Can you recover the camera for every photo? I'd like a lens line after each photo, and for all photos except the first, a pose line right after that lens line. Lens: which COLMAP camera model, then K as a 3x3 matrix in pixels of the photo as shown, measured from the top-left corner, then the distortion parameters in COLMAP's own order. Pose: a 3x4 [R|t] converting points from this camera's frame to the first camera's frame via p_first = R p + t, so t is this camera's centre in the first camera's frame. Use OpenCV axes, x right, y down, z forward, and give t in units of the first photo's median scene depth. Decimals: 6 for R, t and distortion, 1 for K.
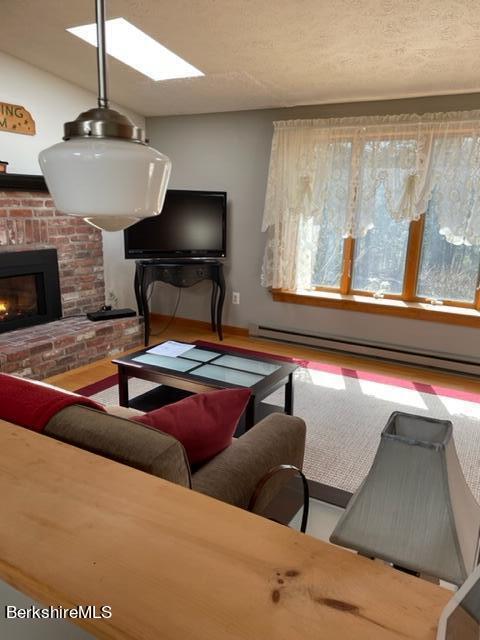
lens RADIAL K [[481.9, 0, 251.6], [0, 481.9, 326.2], [0, 0, 1]] dist [0.089300, -0.111551]
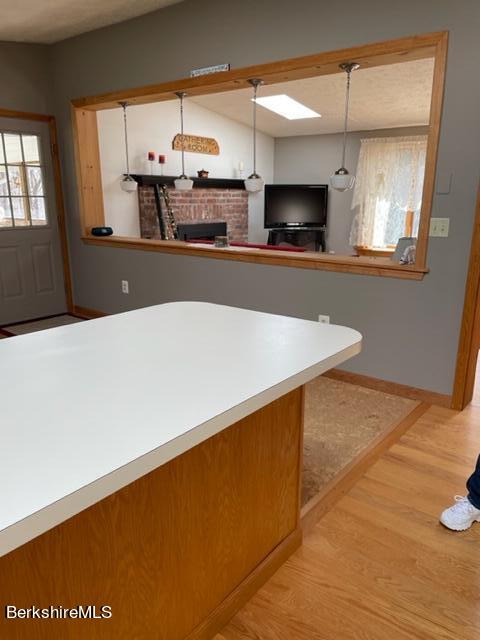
lens RADIAL K [[481.9, 0, 246.9], [0, 481.9, 322.6], [0, 0, 1]] dist [0.089300, -0.111551]
pose [[0.988625, 0.016965, -0.149442, -0.077884], [-0.016329, 0.999852, 0.005484, 0.182948], [0.149513, -0.002982, 0.988755, -0.659223]]
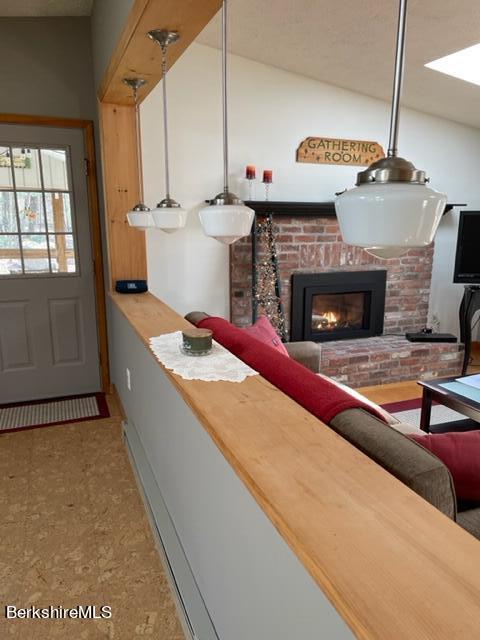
lens RADIAL K [[481.9, 0, 246.6], [0, 481.9, 325.7], [0, 0, 1]] dist [0.089300, -0.111551]
pose [[0.780327, 0.113899, -0.614911, 0.030289], [-0.141088, 0.989988, 0.004332, 0.000902], [0.609248, 0.083377, 0.788584, -0.018003]]
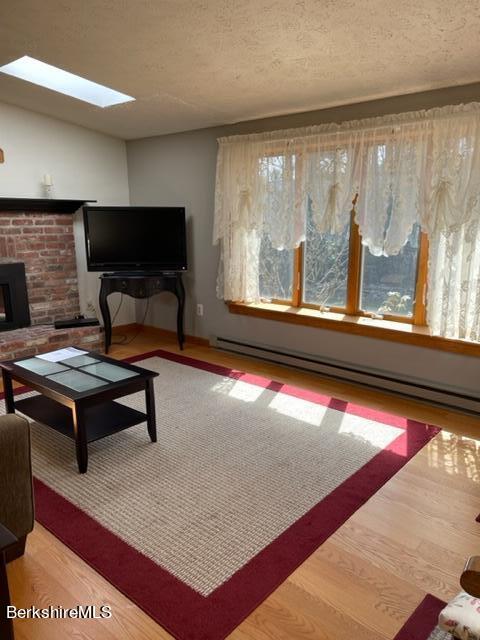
lens RADIAL K [[481.9, 0, 251.5], [0, 481.9, 325.6], [0, 0, 1]] dist [0.089300, -0.111551]
pose [[0.979675, 0.019025, -0.199687, 0.340163], [-0.025245, 0.999271, -0.028646, 0.002404], [0.198996, 0.033105, 0.979441, 0.022803]]
